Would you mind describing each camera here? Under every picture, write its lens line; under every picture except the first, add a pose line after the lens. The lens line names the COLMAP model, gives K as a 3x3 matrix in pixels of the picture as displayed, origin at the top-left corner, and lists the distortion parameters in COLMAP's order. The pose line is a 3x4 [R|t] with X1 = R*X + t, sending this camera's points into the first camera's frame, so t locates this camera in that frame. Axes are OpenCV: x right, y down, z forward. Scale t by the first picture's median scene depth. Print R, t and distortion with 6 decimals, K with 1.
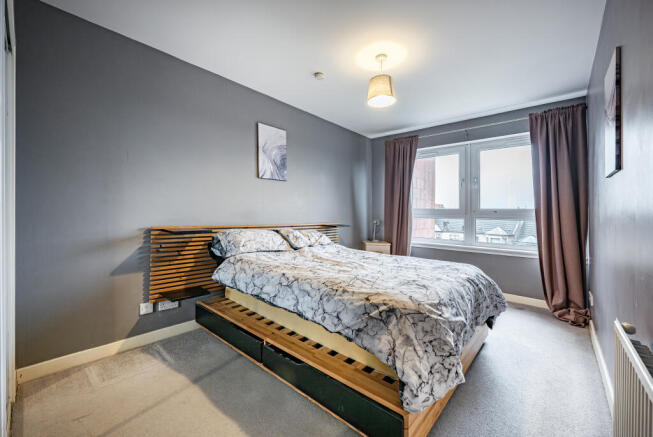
lens RADIAL K [[265.9, 0, 326.5], [0, 265.9, 218.5], [0, 0, 1]] dist [0.000214, -0.000001]
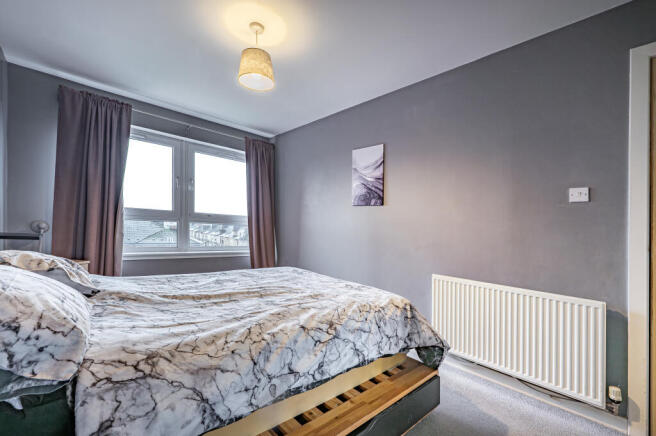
lens RADIAL K [[272.2, 0, 328.0], [0, 272.2, 218.0], [0, 0, 1]] dist [0.000629, 0.000078]
pose [[0.119471, 0.023978, 0.992548, -0.348006], [-0.031281, 0.999303, -0.020376, -0.010018], [-0.992345, -0.028614, 0.120138, 0.403018]]
